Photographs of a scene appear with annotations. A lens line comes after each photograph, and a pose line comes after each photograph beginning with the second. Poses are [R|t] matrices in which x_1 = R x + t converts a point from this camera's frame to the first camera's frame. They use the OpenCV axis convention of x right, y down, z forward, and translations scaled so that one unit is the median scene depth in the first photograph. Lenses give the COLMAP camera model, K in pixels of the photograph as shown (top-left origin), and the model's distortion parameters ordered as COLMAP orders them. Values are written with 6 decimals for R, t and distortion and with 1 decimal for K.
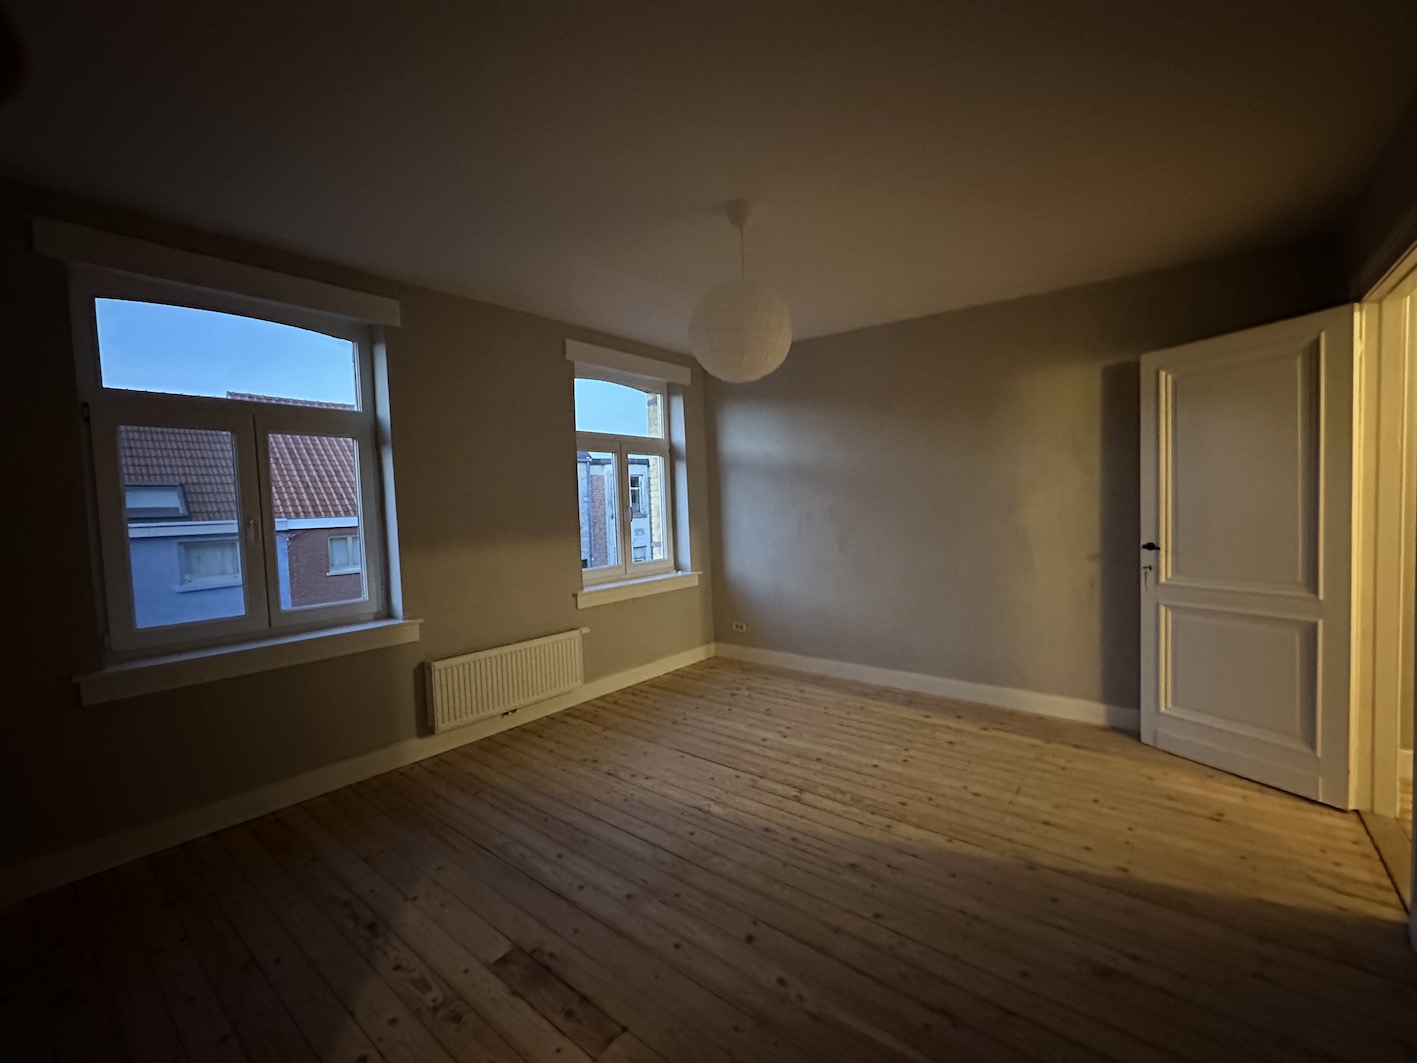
lens RADIAL K [[586.6, 0, 706.6], [0, 586.6, 531.6], [0, 0, 1]] dist [-0.001987, -0.000077]
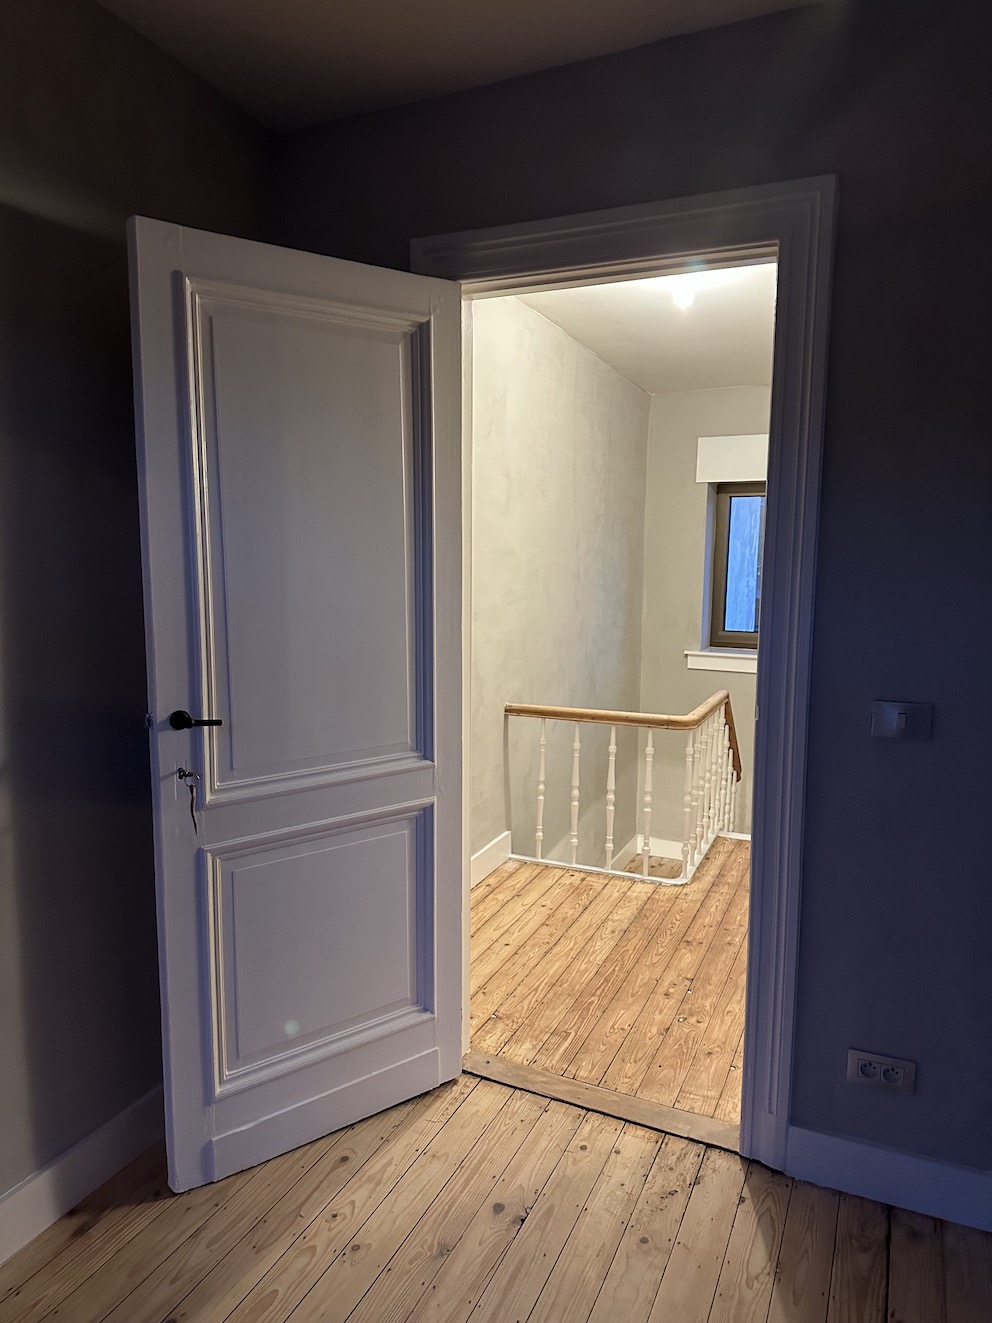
lens RADIAL K [[912.0, 0, 492.1], [0, 912.0, 654.6], [0, 0, 1]] dist [-0.001018, -0.003620]
pose [[-0.234639, -0.079245, 0.968847, 0.103873], [0.047590, 0.994540, 0.092872, -0.069130], [-0.970917, 0.067899, -0.229586, 0.944348]]
